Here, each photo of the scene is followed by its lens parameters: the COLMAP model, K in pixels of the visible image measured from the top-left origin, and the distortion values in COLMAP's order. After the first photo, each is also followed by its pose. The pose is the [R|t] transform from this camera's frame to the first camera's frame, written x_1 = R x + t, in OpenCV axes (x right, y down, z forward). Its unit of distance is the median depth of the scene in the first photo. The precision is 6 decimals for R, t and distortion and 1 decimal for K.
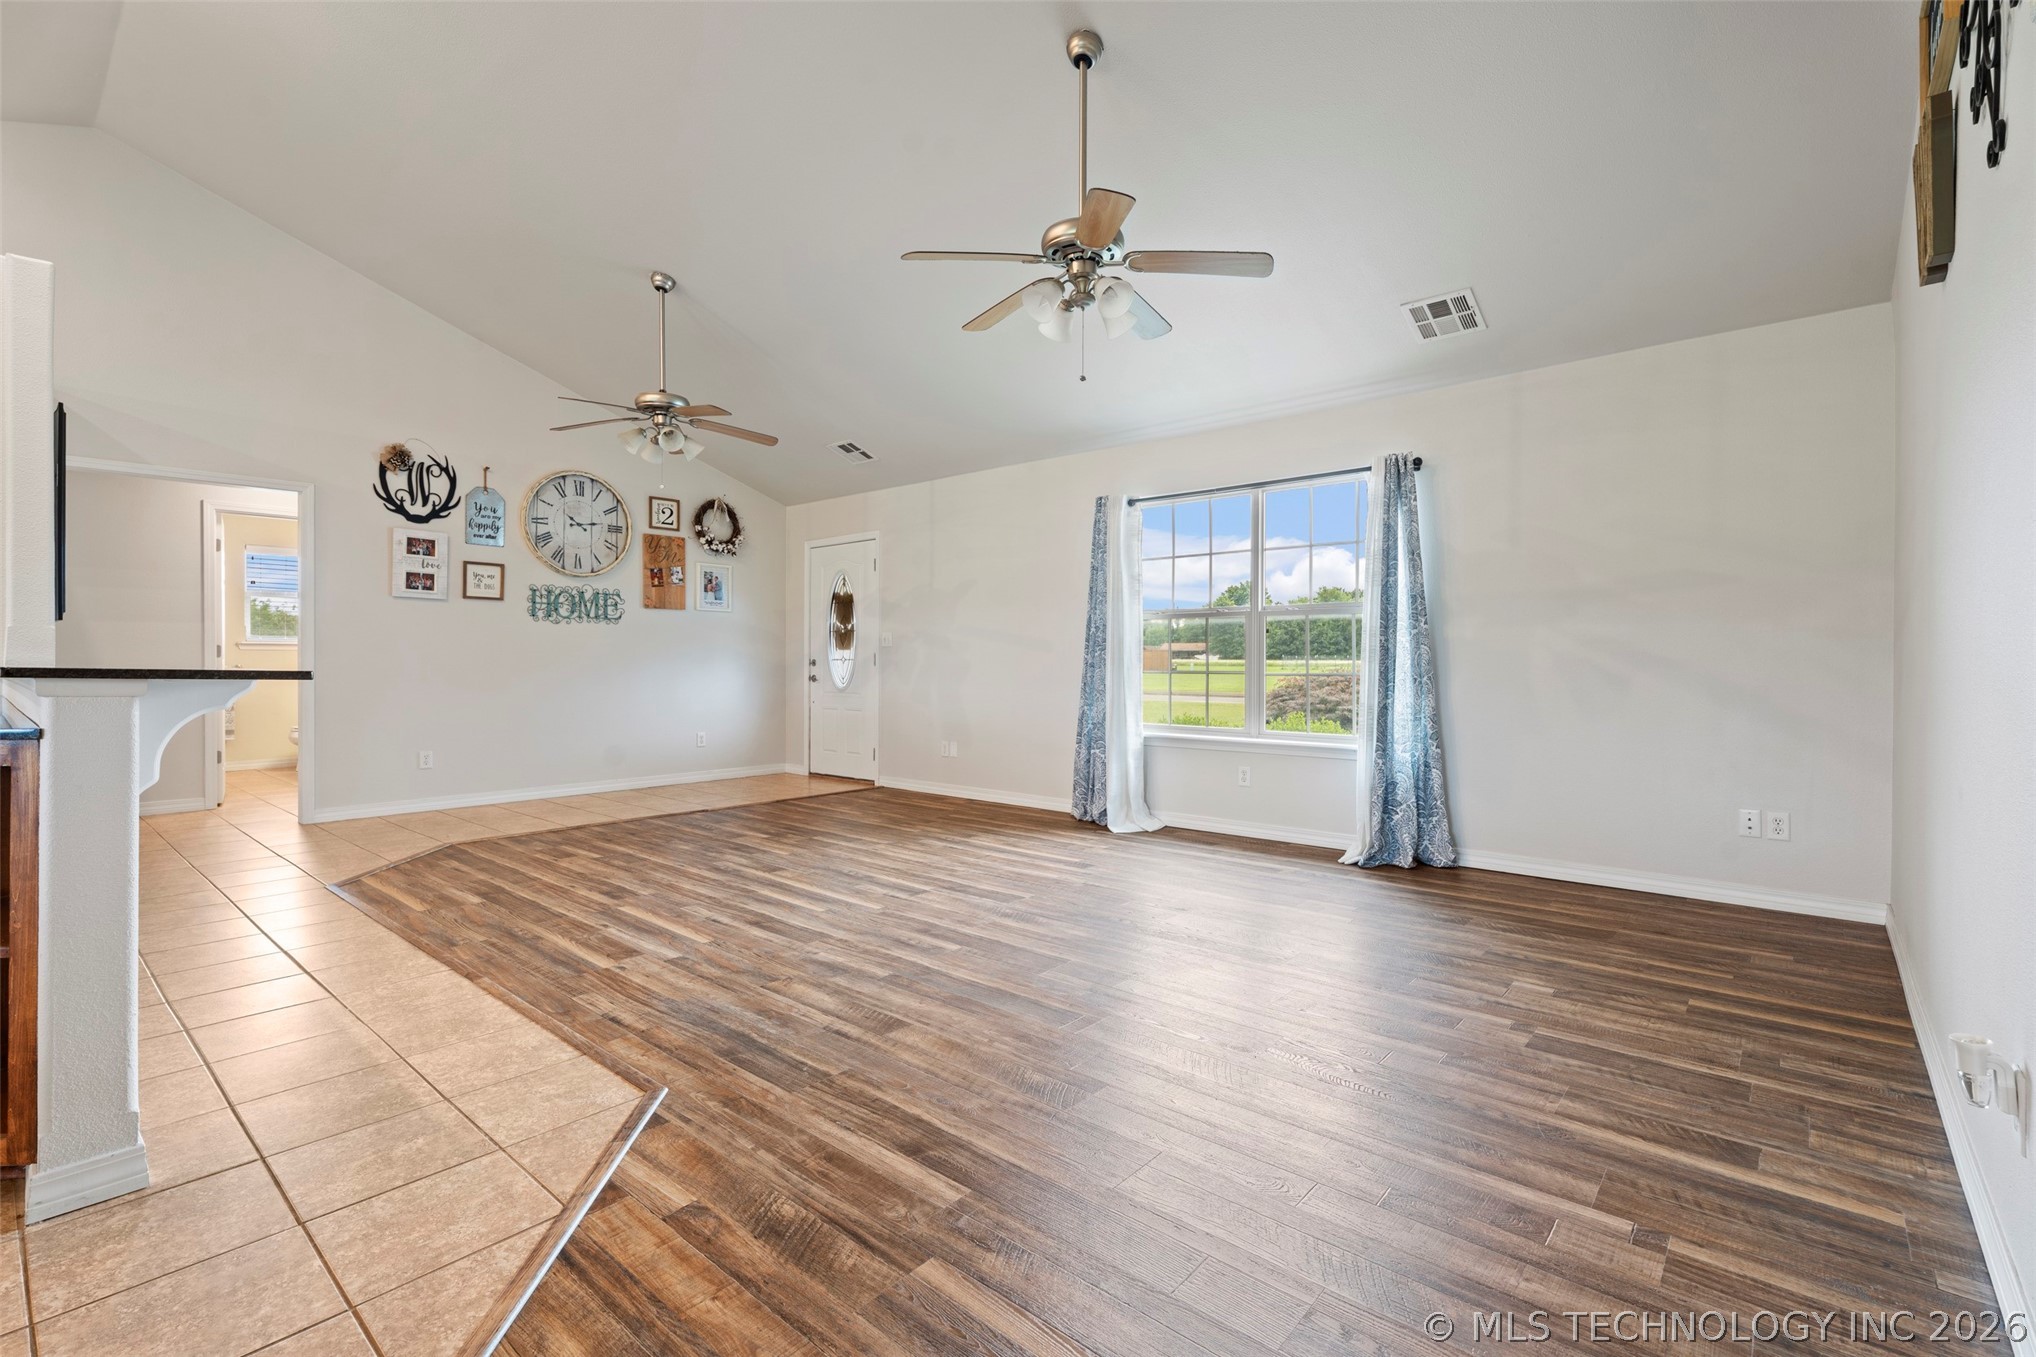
lens RADIAL K [[909.0, 0, 1023.2], [0, 909.0, 669.0], [0, 0, 1]] dist [0.001262, 0.000073]
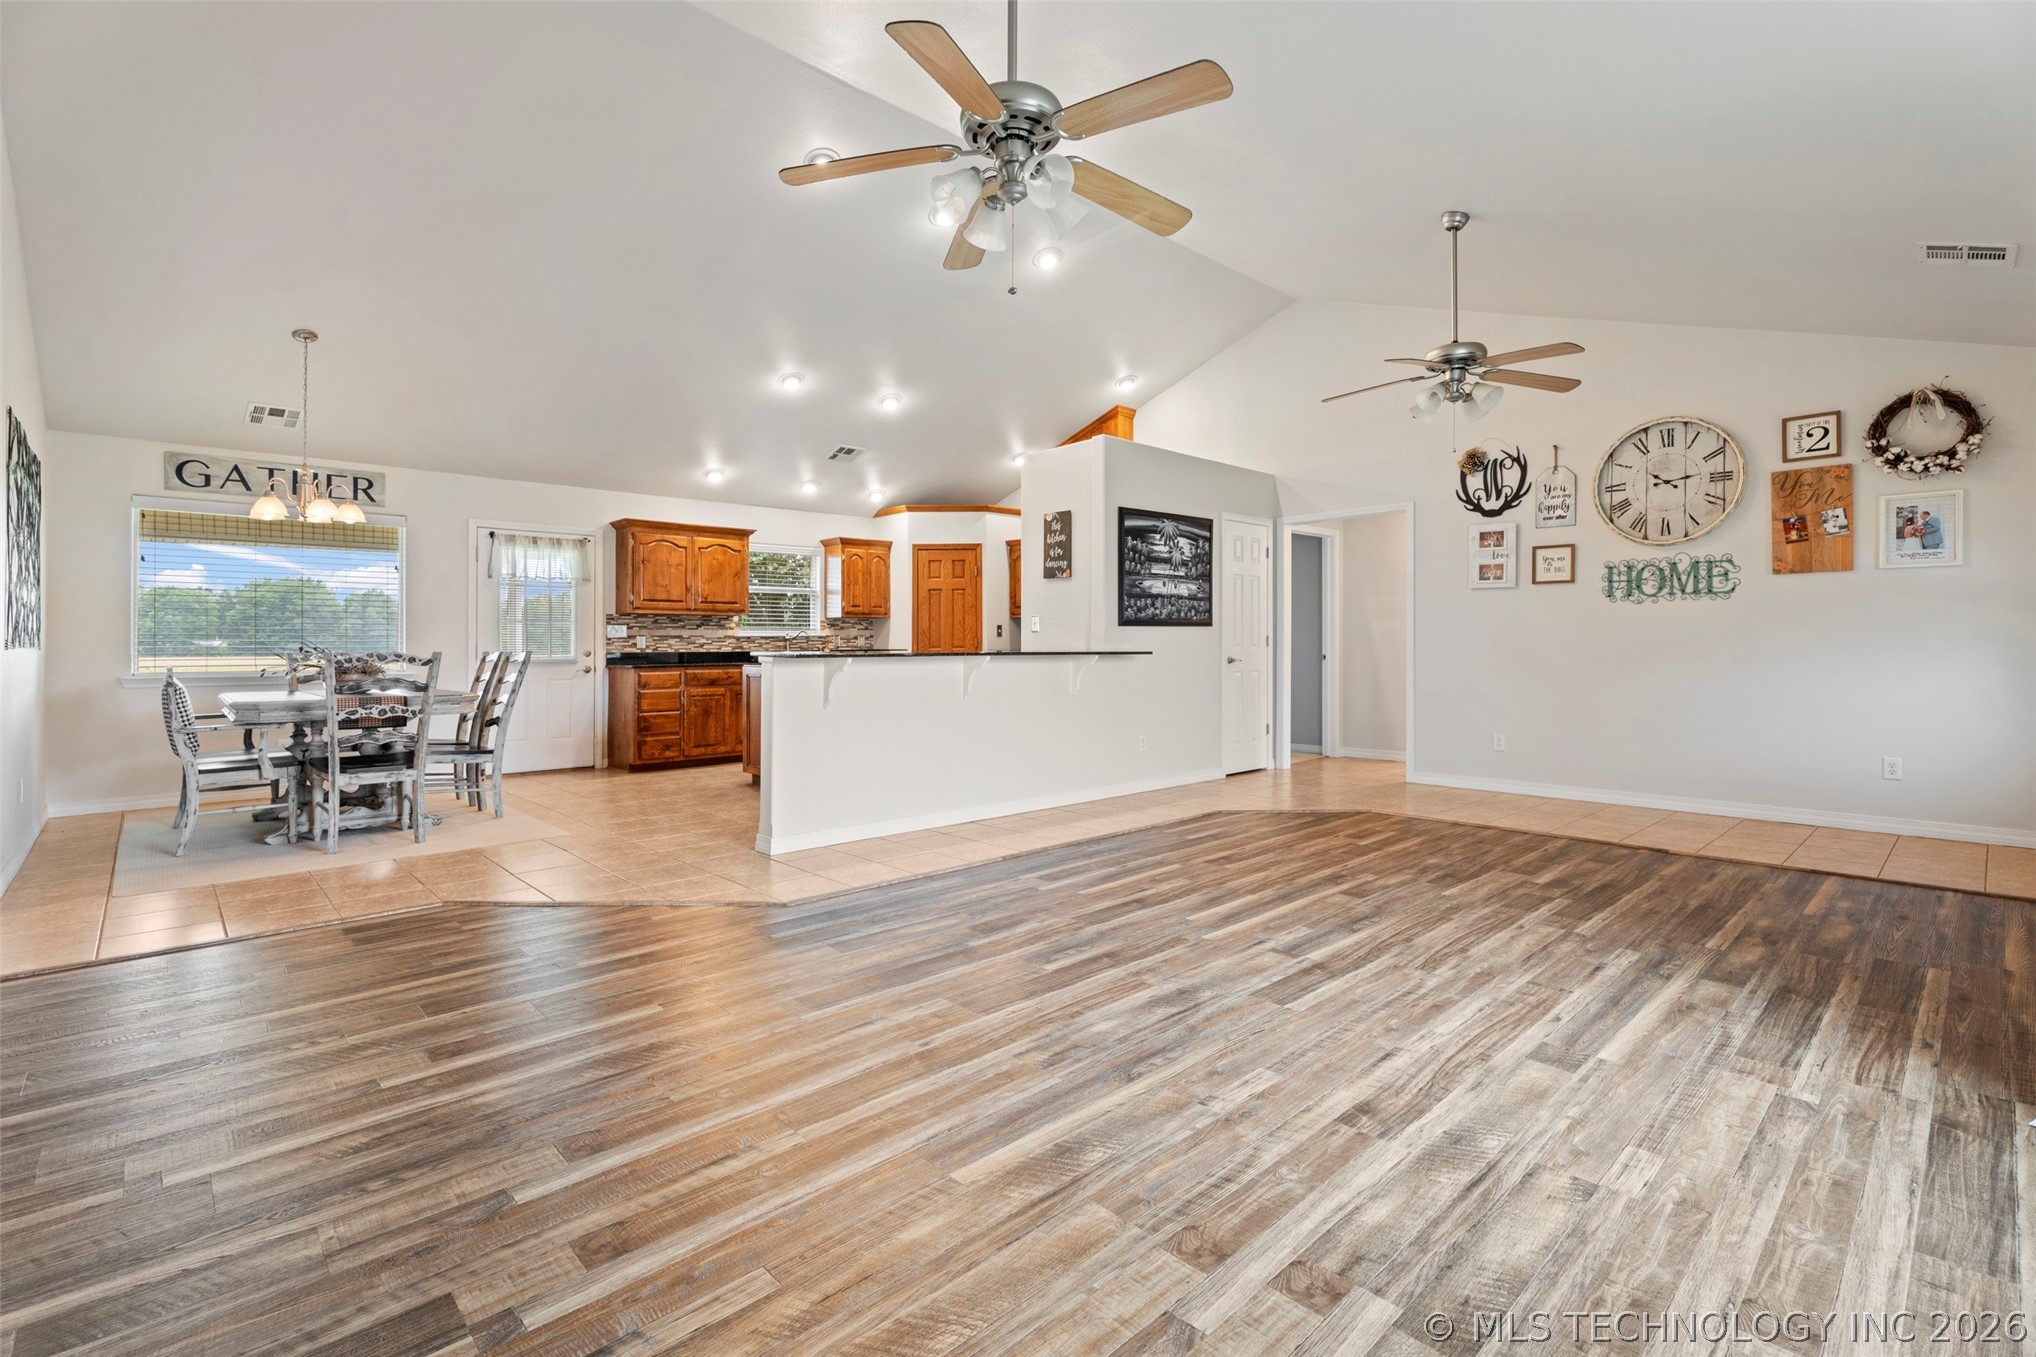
lens RADIAL K [[909.0, 0, 1030.0], [0, 909.0, 627.0], [0, 0, 1]] dist [0.001262, 0.000073]
pose [[-0.095533, -0.022670, -0.995168, 0.438851], [-0.004726, 0.999740, -0.022321, -0.005870], [0.995415, 0.002570, -0.095615, 0.561452]]
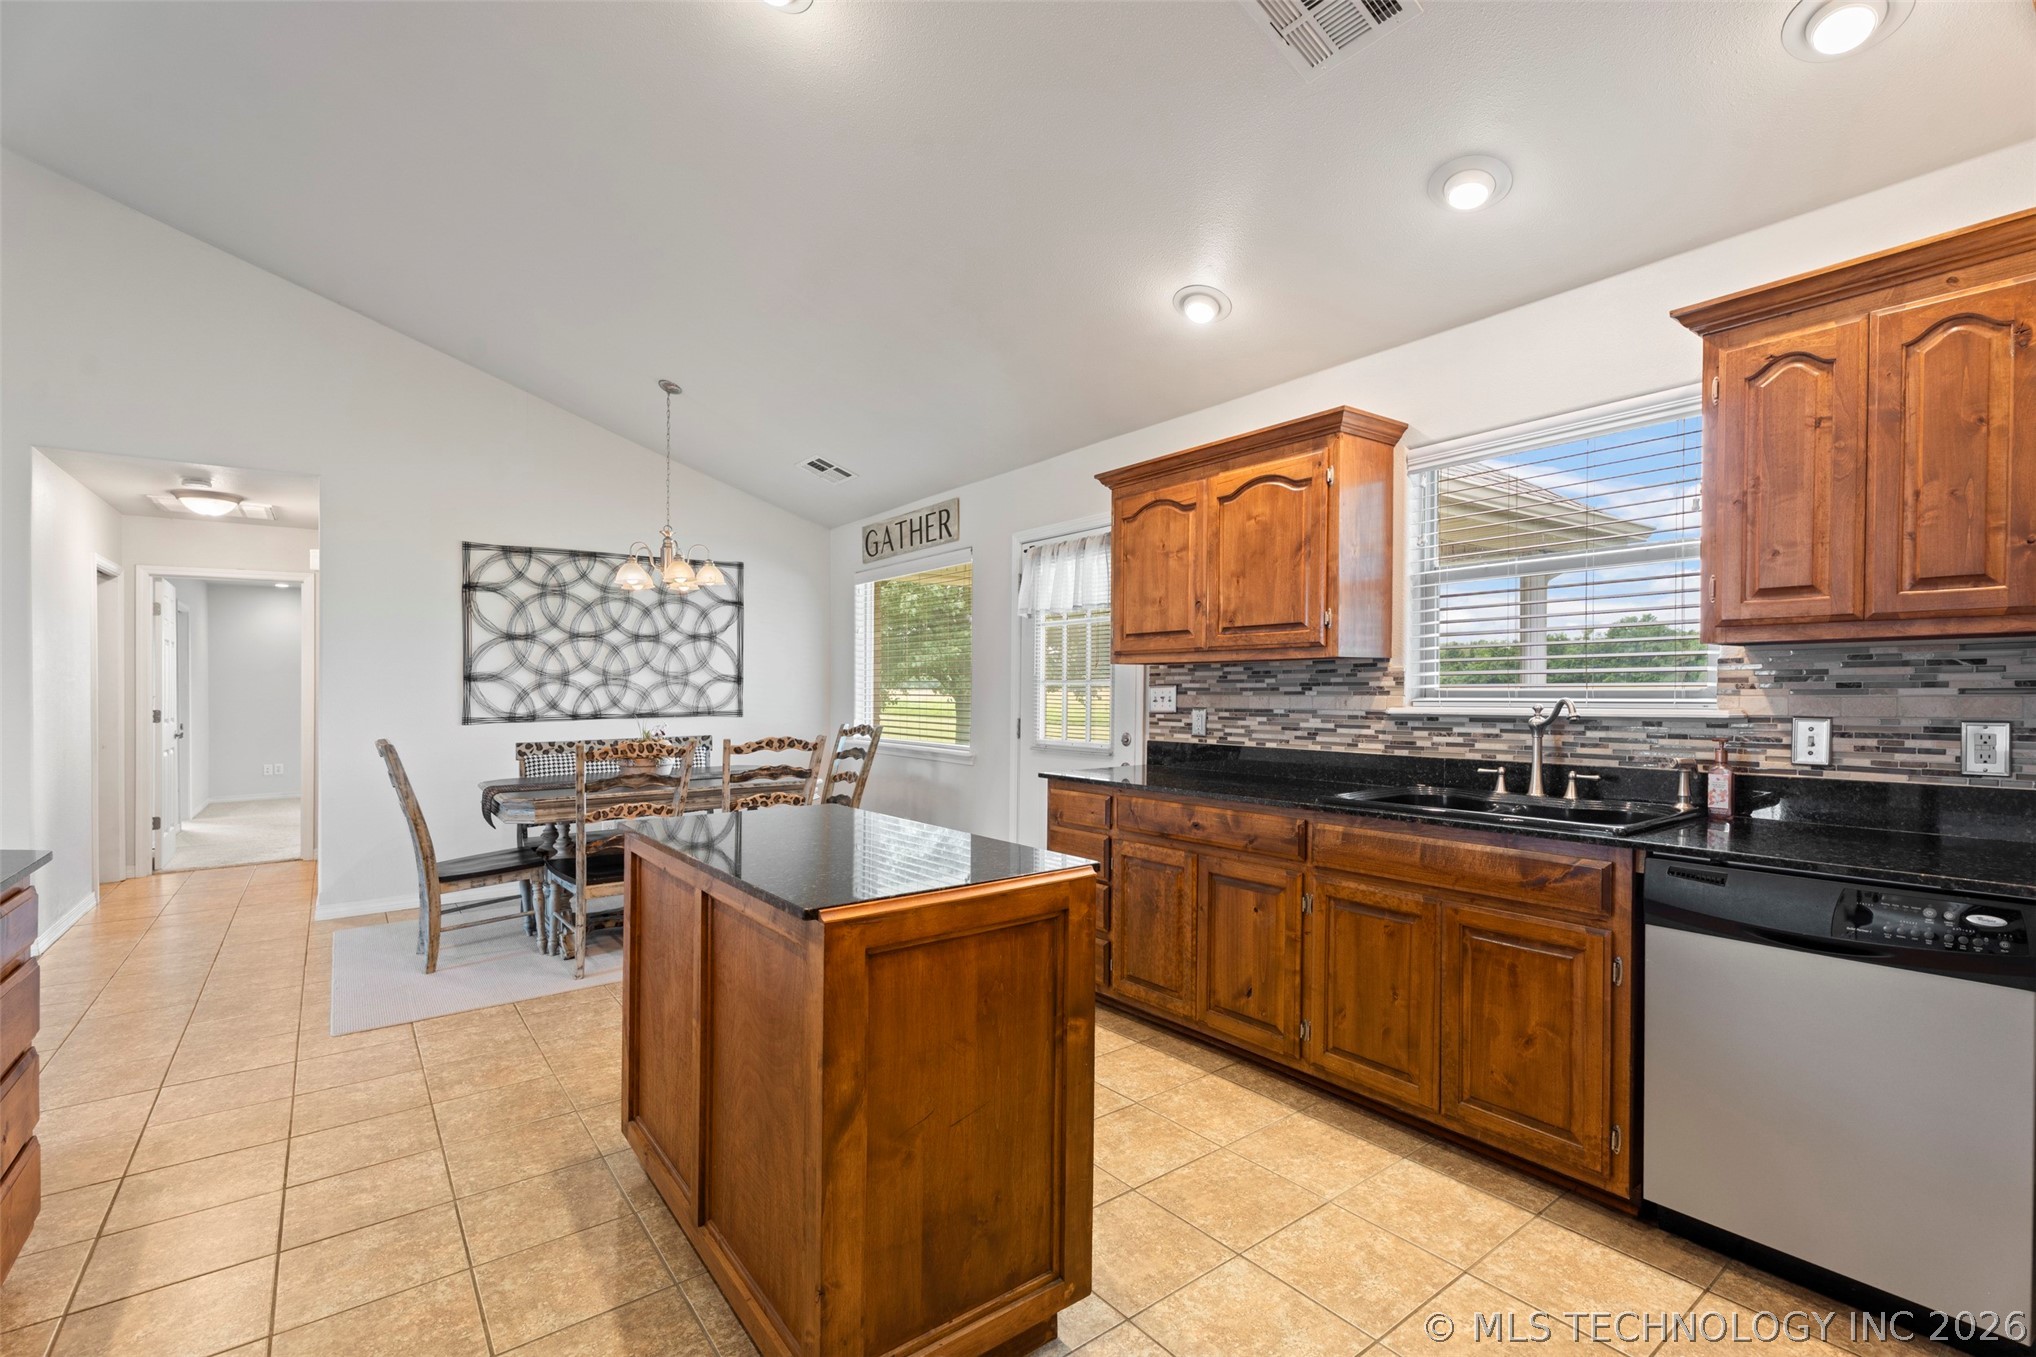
lens RADIAL K [[909.0, 0, 1037.5], [0, 909.0, 681.6], [0, 0, 1]] dist [0.001262, 0.000073]
pose [[-0.978356, 0.005390, 0.206857, -0.851953], [0.007295, 0.999938, 0.008449, -0.045249], [-0.206799, 0.009775, -0.978335, 0.508603]]
